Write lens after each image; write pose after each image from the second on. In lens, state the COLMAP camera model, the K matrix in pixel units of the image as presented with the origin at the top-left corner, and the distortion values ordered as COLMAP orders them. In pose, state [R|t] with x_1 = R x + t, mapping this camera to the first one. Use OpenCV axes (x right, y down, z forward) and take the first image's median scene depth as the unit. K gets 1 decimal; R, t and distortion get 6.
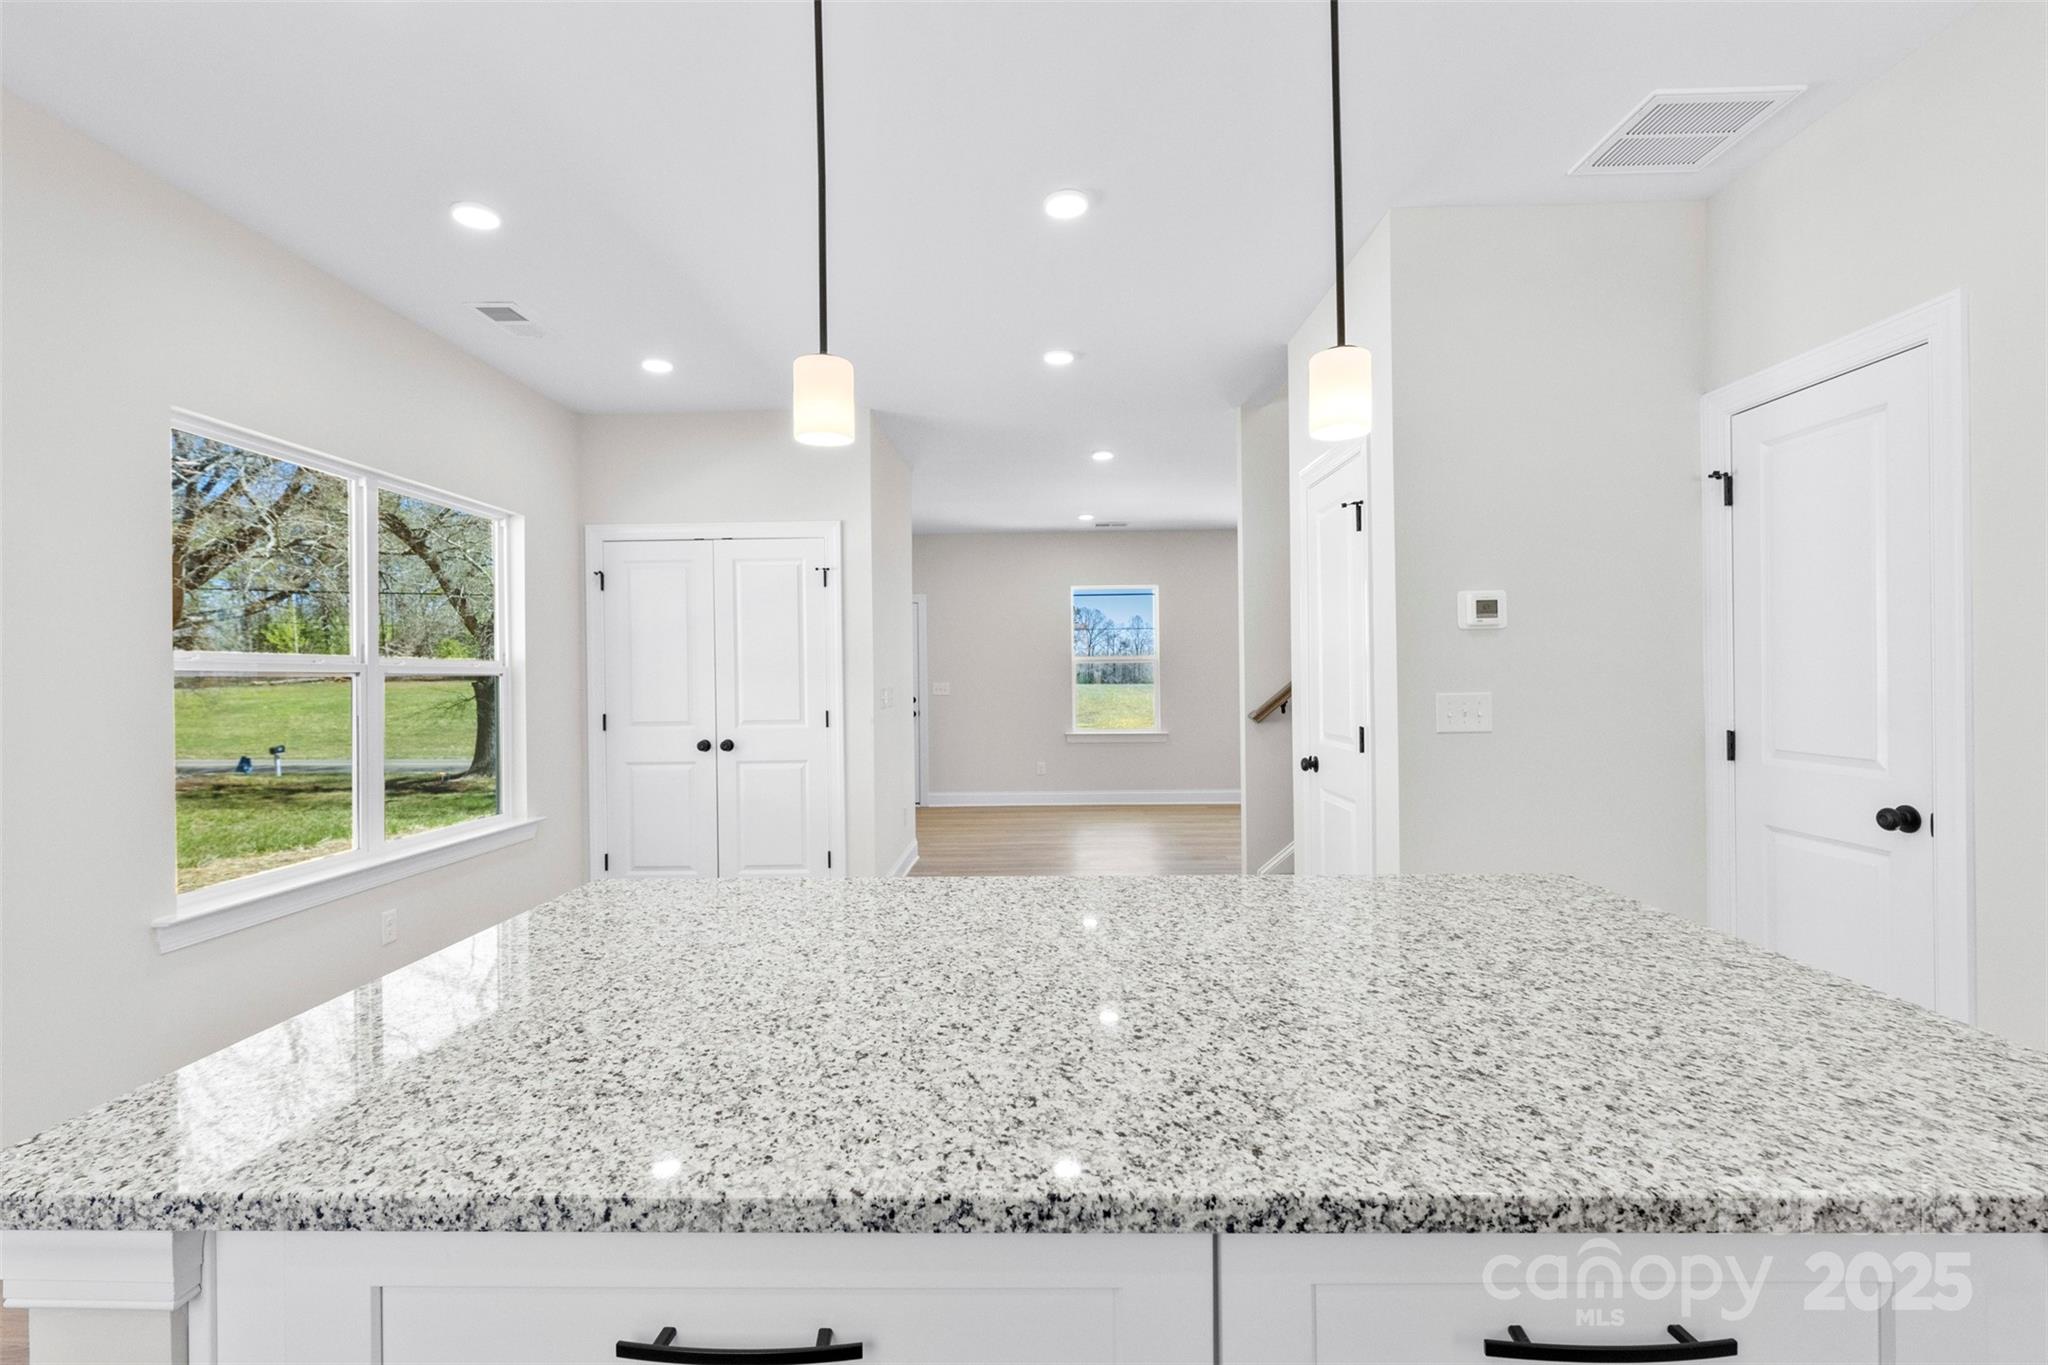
lens RADIAL K [[898.5, 0, 1023.5], [0, 898.5, 663.1], [0, 0, 1]] dist [0.002374, 0.000174]
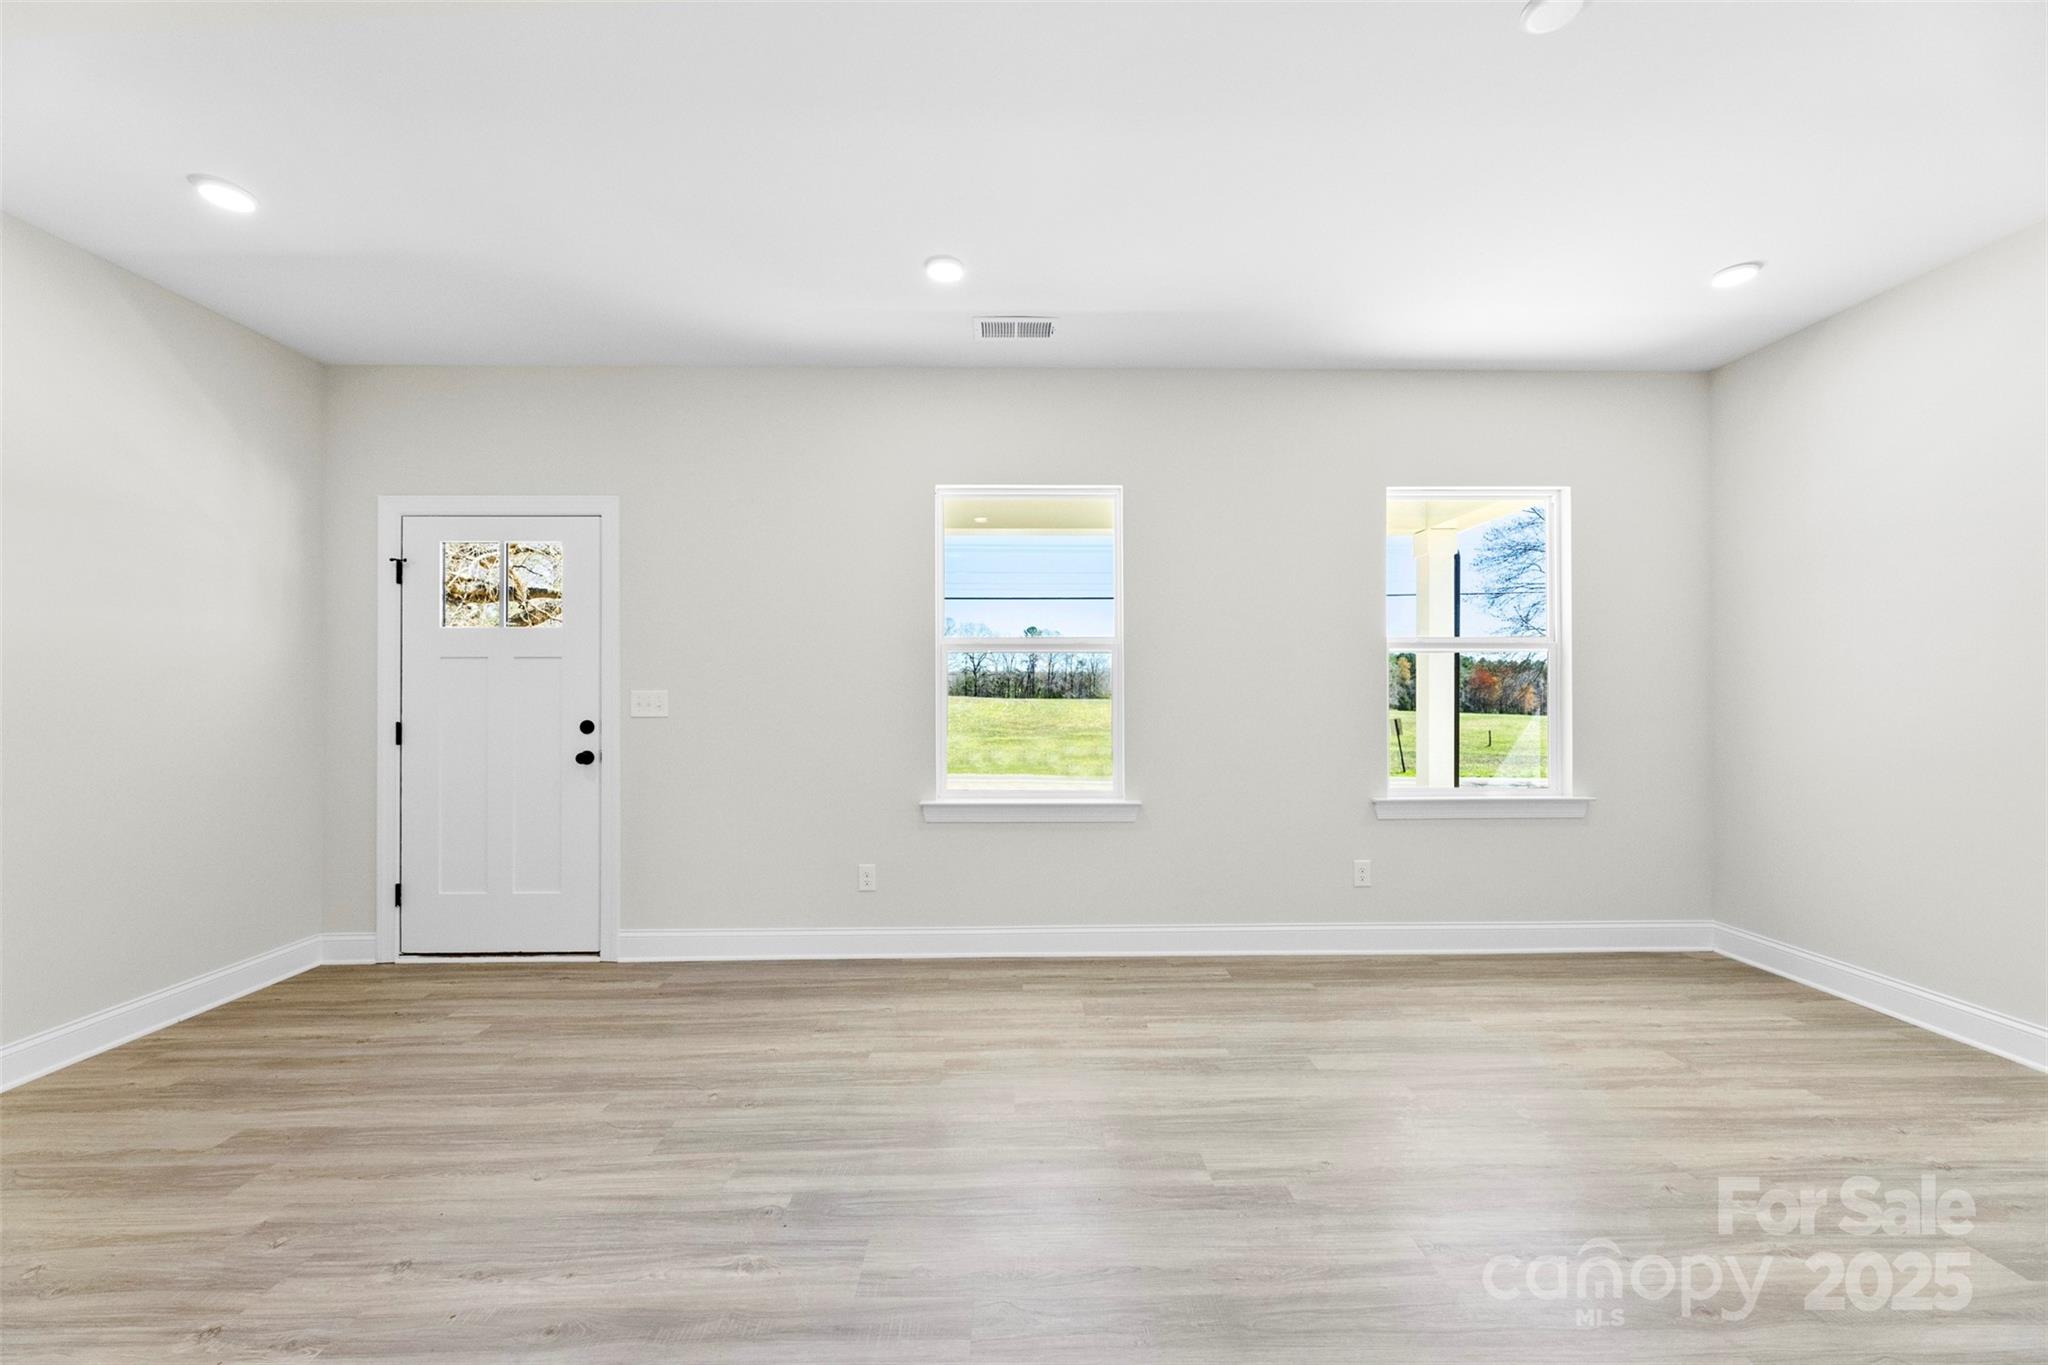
lens RADIAL K [[809.0, 0, 1017.4], [0, 809.0, 668.3], [0, 0, 1]] dist [0.000497, 0.000133]
pose [[0.997742, 0.014001, 0.065695, 0.134897], [-0.013660, 0.999891, -0.005632, 0.024537], [-0.065767, 0.004722, 0.997824, 1.108649]]
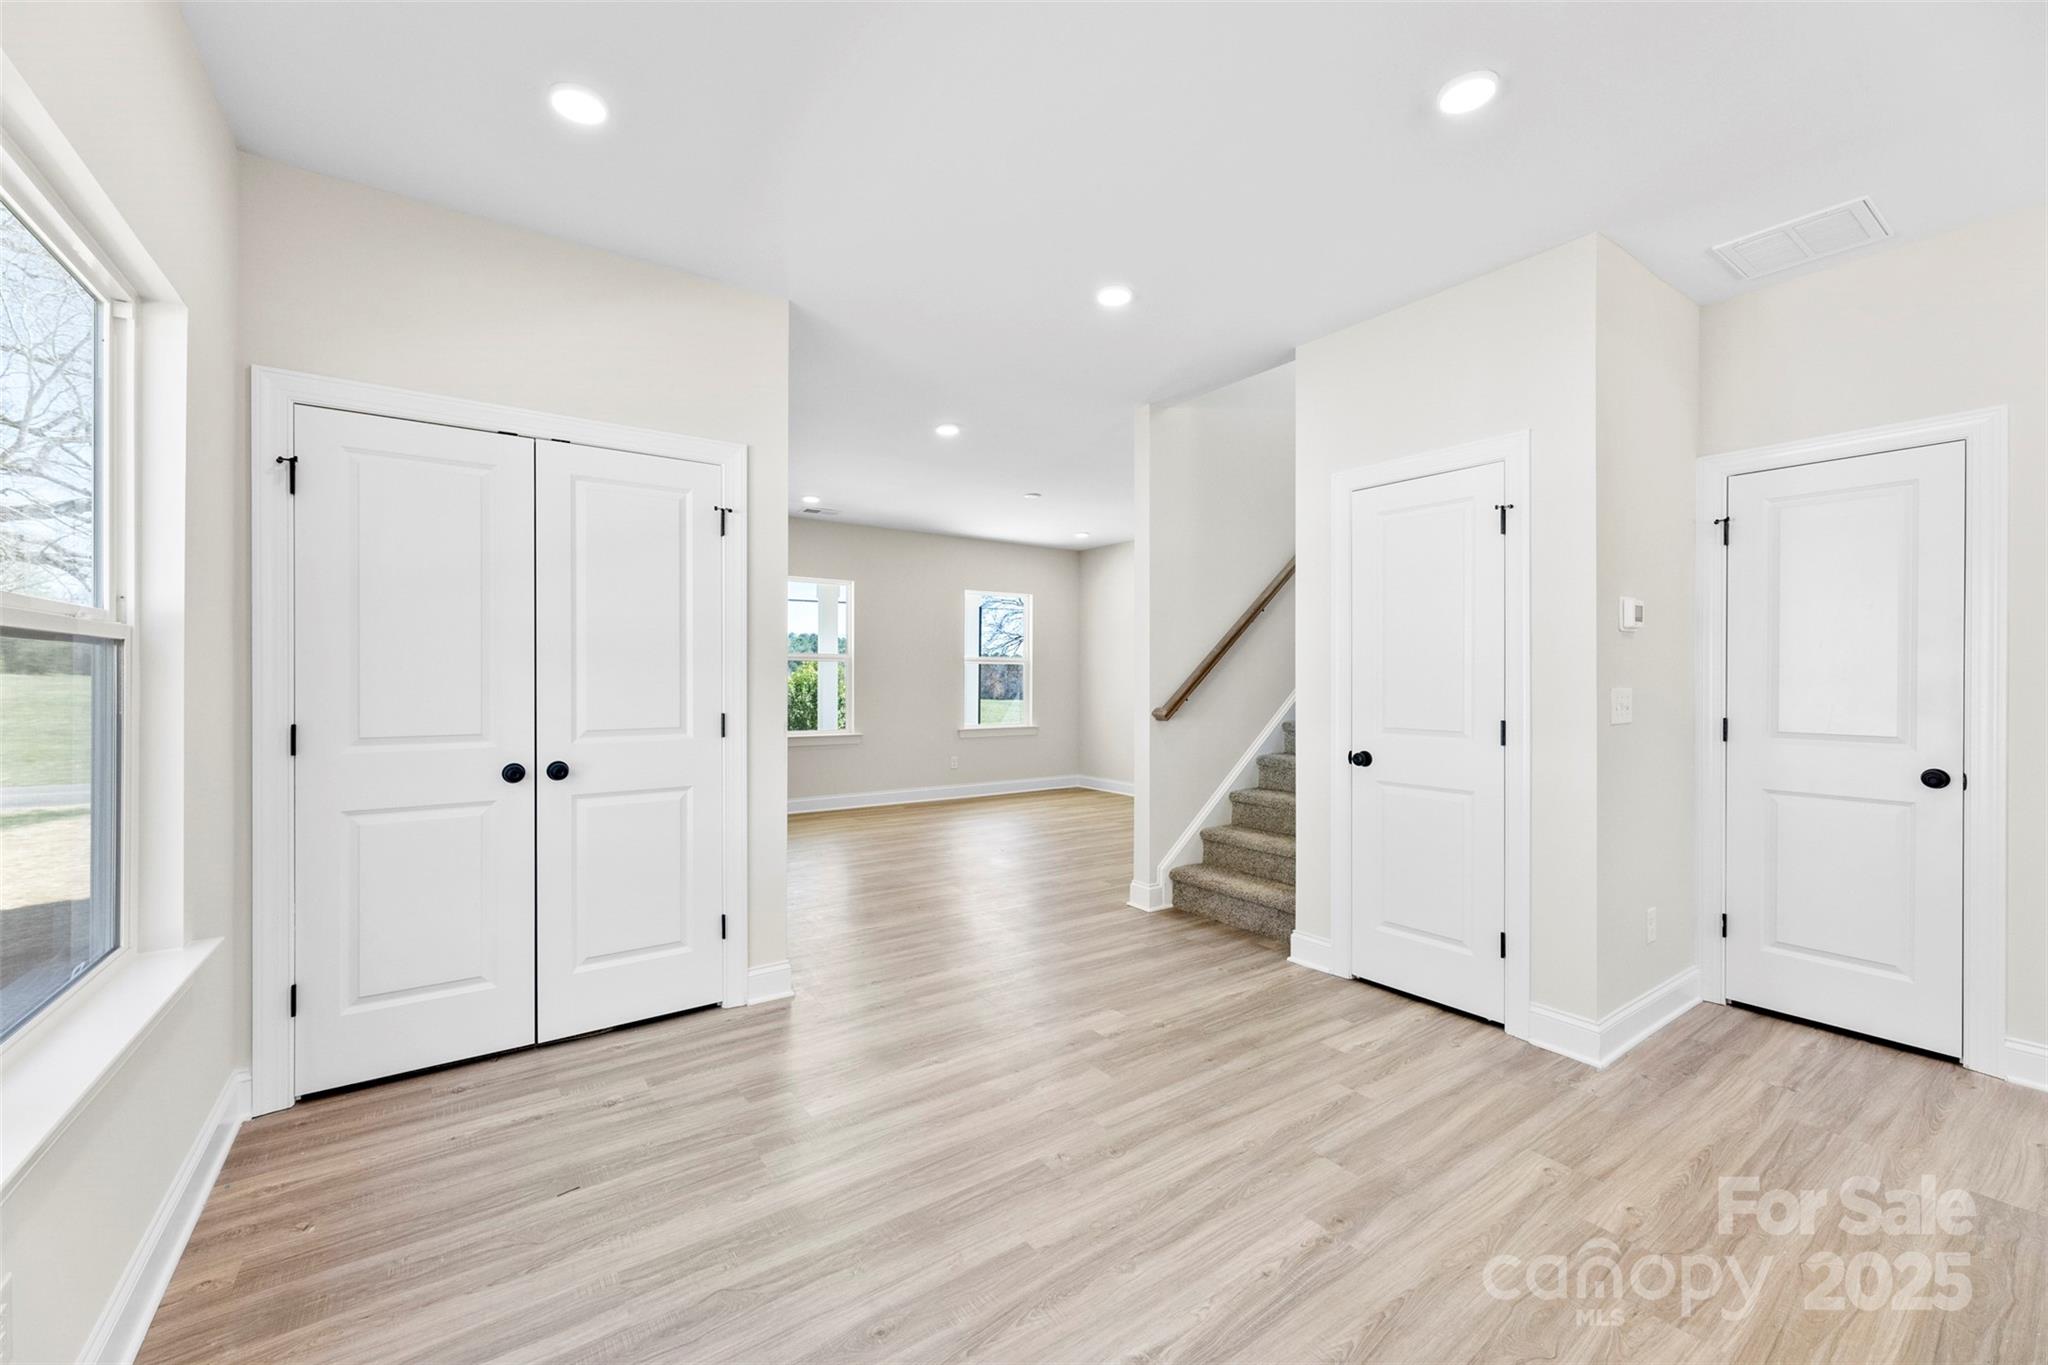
lens RADIAL K [[809.0, 0, 1017.4], [0, 809.0, 668.3], [0, 0, 1]] dist [0.000497, 0.000133]
pose [[0.811259, 0.020656, 0.584323, -0.398597], [-0.020571, 0.999765, -0.006782, 0.017437], [-0.584326, -0.006518, 0.811493, 0.356082]]
